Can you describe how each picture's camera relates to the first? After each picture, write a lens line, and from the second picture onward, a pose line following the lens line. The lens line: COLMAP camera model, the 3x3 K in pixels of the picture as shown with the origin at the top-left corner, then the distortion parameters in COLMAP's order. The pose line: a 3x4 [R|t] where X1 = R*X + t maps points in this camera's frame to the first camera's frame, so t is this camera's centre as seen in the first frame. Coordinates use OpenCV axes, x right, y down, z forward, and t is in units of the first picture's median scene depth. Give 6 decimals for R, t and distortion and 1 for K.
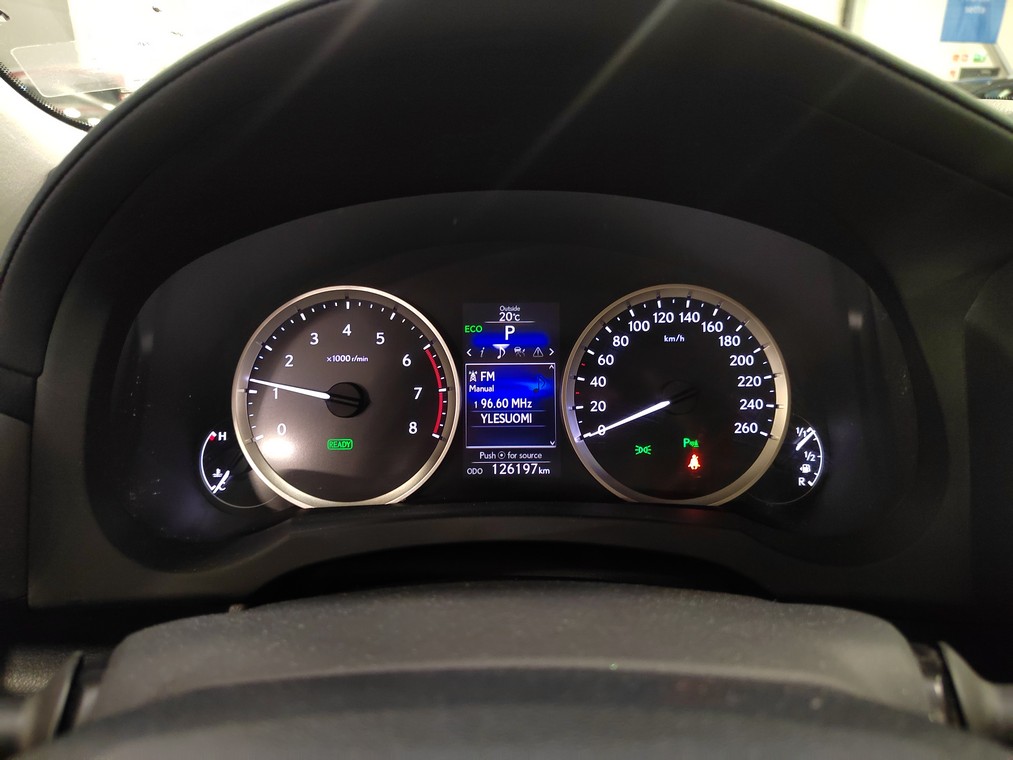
lens RADIAL K [[707.9, 0, 506.5], [0, 707.9, 380.0], [0, 0, 1]] dist [0.004461, -0.001567]
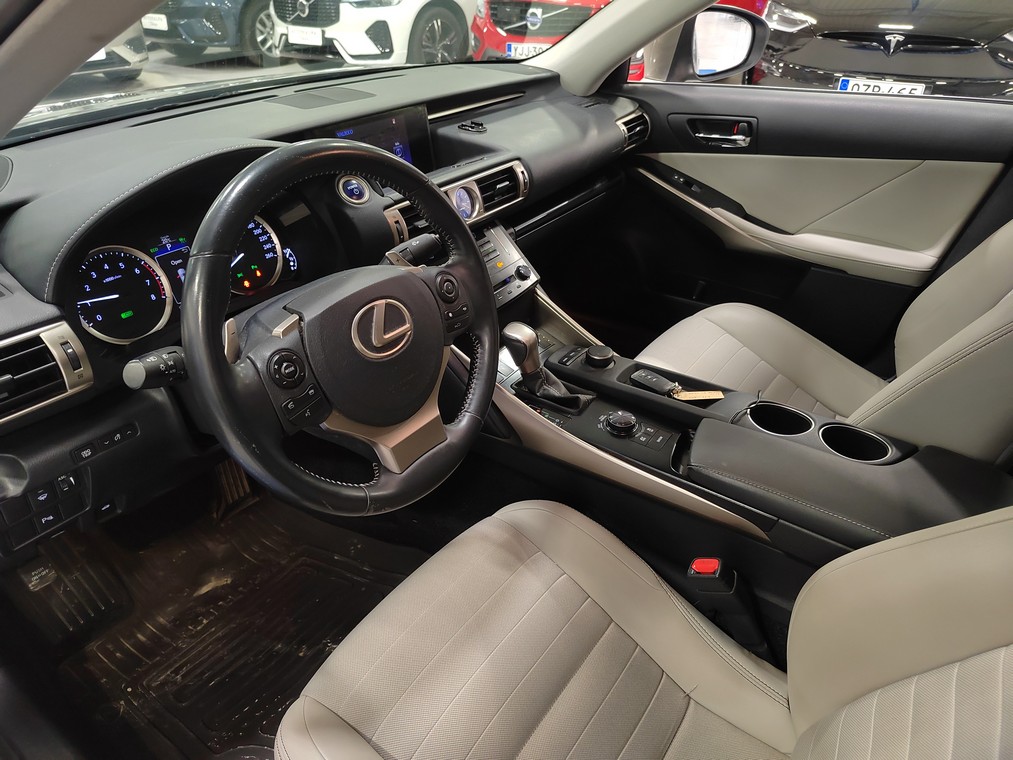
lens RADIAL K [[692.2, 0, 506.5], [0, 692.2, 380.0], [0, 0, 1]] dist [0.024028, -0.005010]
pose [[0.586803, -0.425046, 0.689201, -1.165546], [0.284062, 0.905115, 0.316347, -0.083790], [-0.758268, 0.010142, 0.651864, -1.421457]]
